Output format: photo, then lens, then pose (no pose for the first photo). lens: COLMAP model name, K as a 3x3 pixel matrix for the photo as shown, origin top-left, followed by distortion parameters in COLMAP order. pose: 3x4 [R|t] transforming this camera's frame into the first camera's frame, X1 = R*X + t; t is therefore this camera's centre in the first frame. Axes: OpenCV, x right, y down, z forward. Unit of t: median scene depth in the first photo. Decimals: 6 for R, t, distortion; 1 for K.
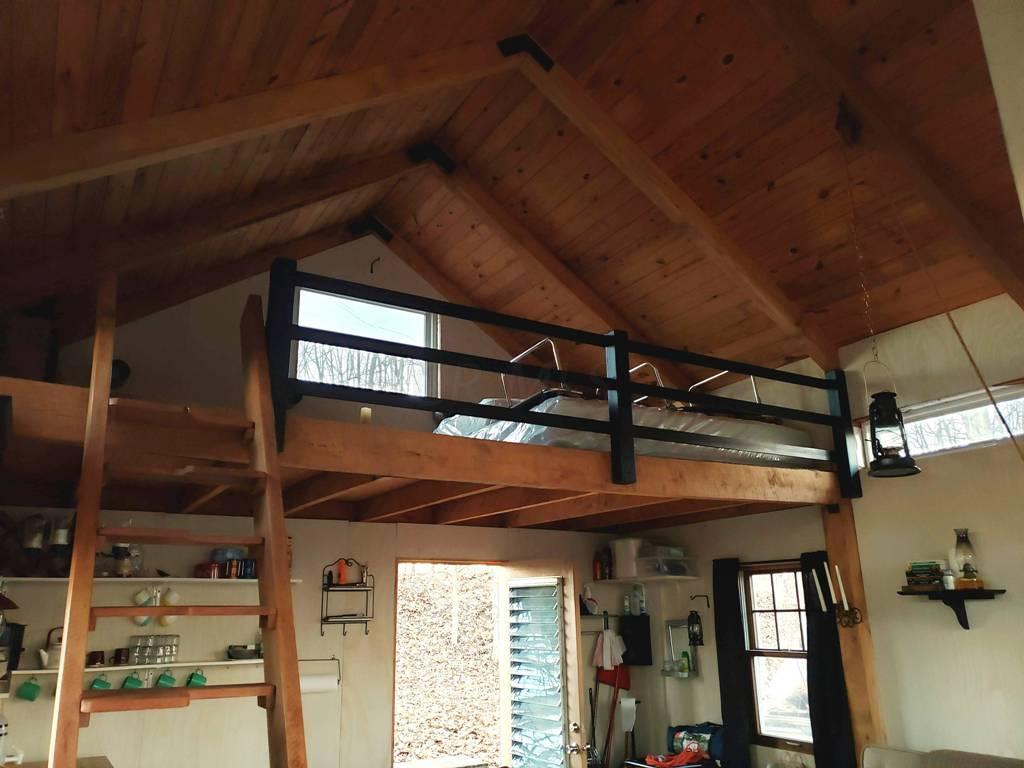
lens RADIAL K [[789.0, 0, 501.3], [0, 789.0, 381.1], [0, 0, 1]] dist [0.005714, 0.010427]
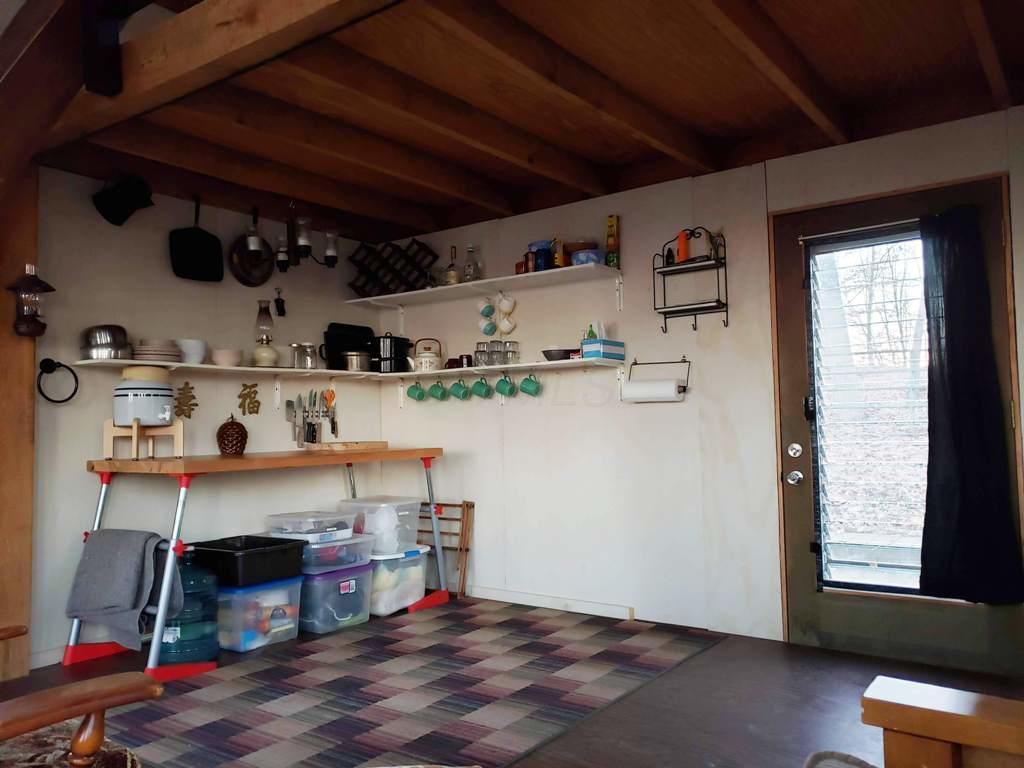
lens RADIAL K [[805.2, 0, 512.0], [0, 805.2, 384.0], [0, 0, 1]] dist [0.041726, -0.000764]
pose [[0.400451, -0.038310, -0.915517, 0.446089], [0.277000, 0.957441, 0.081096, 0.284201], [0.873447, -0.286074, 0.394020, 0.591066]]
